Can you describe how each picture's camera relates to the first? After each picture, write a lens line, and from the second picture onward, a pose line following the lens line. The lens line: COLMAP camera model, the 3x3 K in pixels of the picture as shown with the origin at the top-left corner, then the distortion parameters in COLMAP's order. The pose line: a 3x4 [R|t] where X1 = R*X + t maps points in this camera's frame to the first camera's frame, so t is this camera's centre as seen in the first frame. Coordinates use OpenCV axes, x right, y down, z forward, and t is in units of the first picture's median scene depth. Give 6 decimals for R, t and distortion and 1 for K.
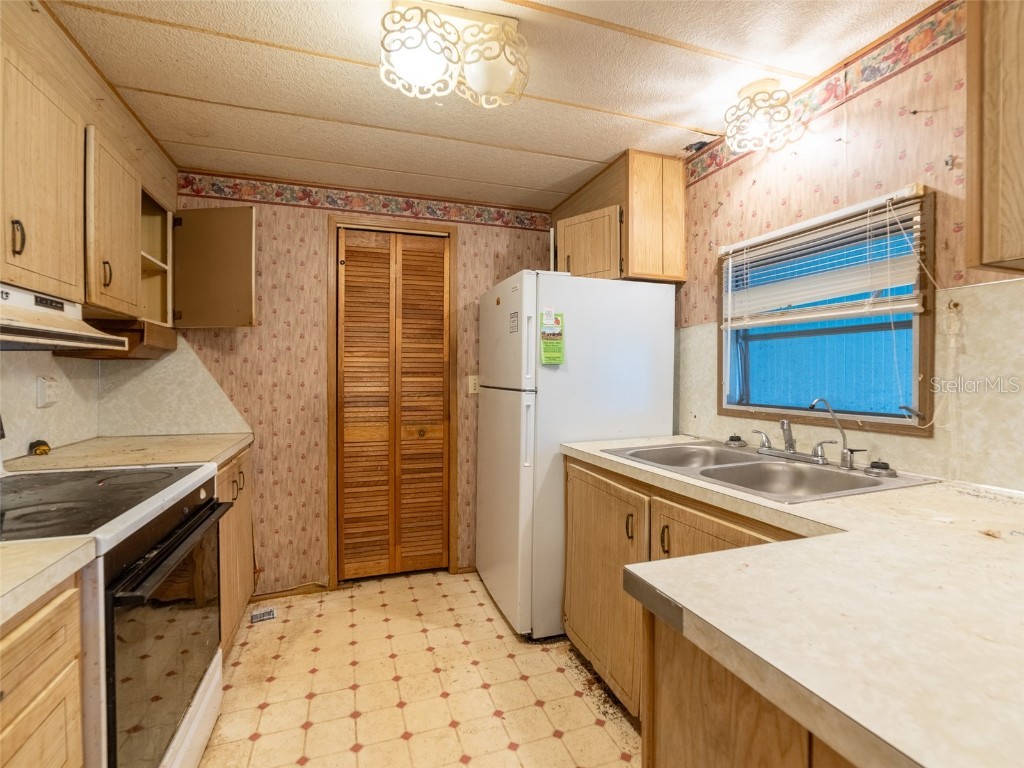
lens RADIAL K [[481.7, 0, 516.0], [0, 481.7, 381.3], [0, 0, 1]] dist [-0.026219, 0.009036]
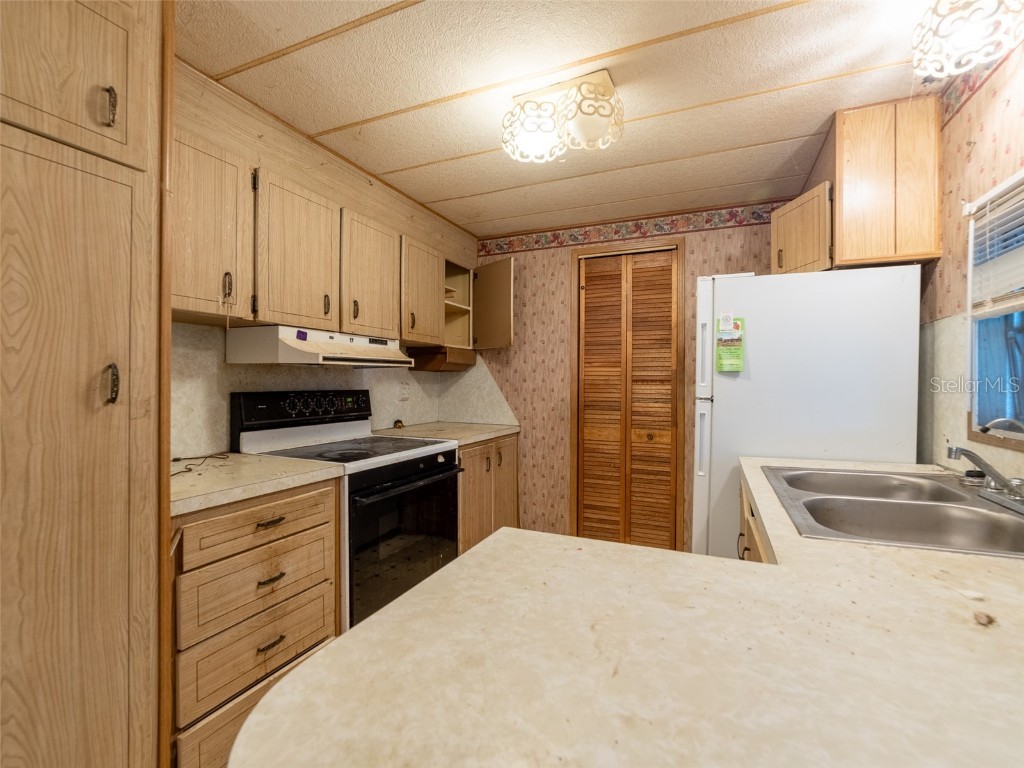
lens RADIAL K [[481.7, 0, 510.2], [0, 481.7, 387.0], [0, 0, 1]] dist [-0.026219, 0.009036]
pose [[0.722429, 0.010050, -0.691373, 0.376109], [-0.013239, 0.999912, 0.000701, -0.000129], [0.691319, 0.008646, 0.722498, 0.017059]]
